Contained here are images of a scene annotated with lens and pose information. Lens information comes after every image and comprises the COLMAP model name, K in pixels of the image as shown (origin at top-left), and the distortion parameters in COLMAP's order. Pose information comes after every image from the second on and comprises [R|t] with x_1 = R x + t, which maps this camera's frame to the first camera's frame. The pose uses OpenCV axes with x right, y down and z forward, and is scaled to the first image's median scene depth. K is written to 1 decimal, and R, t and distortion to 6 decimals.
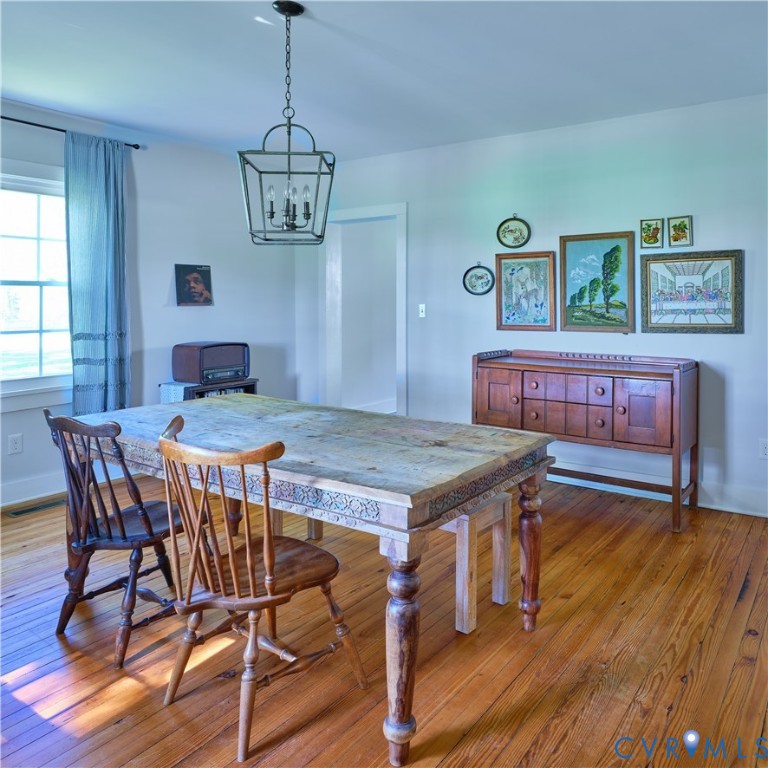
lens RADIAL K [[616.3, 0, 384.5], [0, 616.3, 315.9], [0, 0, 1]] dist [-0.000477, 0.001209]
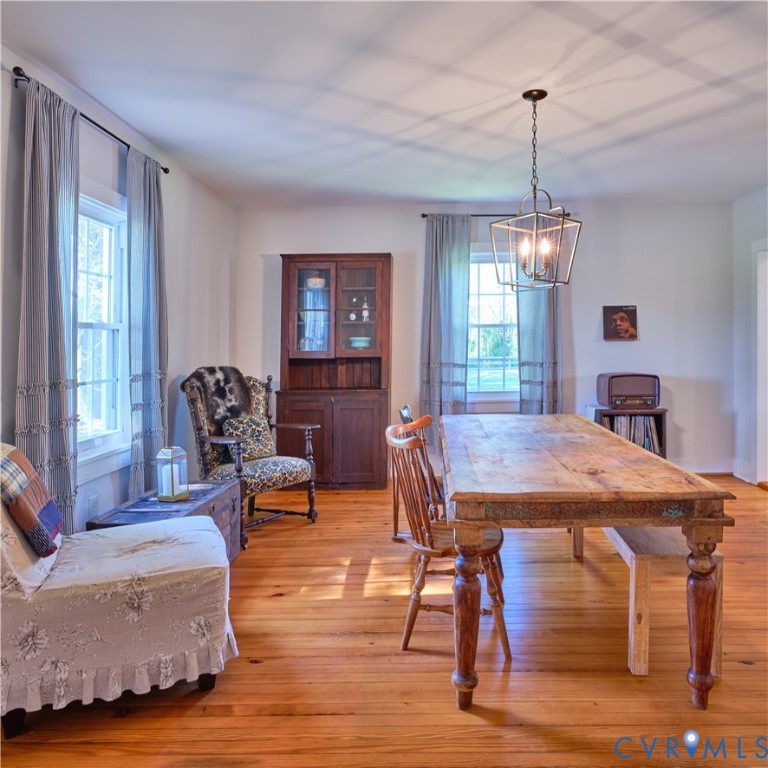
lens RADIAL K [[561.0, 0, 440.5], [0, 561.0, 351.6], [0, 0, 1]] dist [-0.000958, 0.000388]
pose [[0.559811, 0.012159, -0.828531, 0.443831], [-0.011518, 0.999910, 0.006892, 0.000073], [0.828541, 0.005685, 0.559900, 0.155694]]
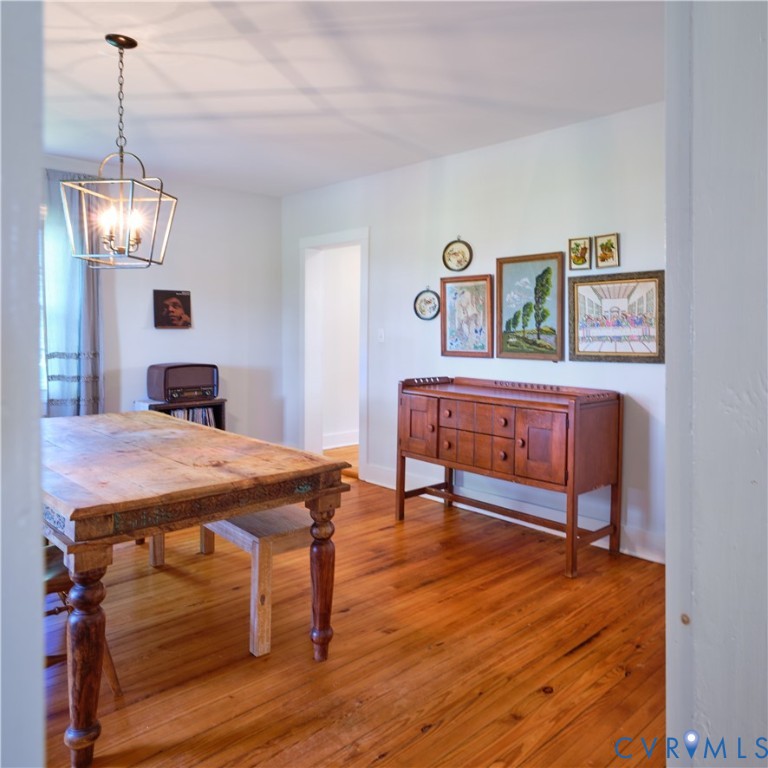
lens RADIAL K [[612.7, 0, 416.3], [0, 612.7, 348.0], [0, 0, 1]] dist [-0.000586, 0.003181]
pose [[0.981240, 0.014522, -0.192241, 0.364077], [-0.013422, 0.999885, 0.007026, 0.004295], [0.192321, -0.004314, 0.981323, 0.050794]]
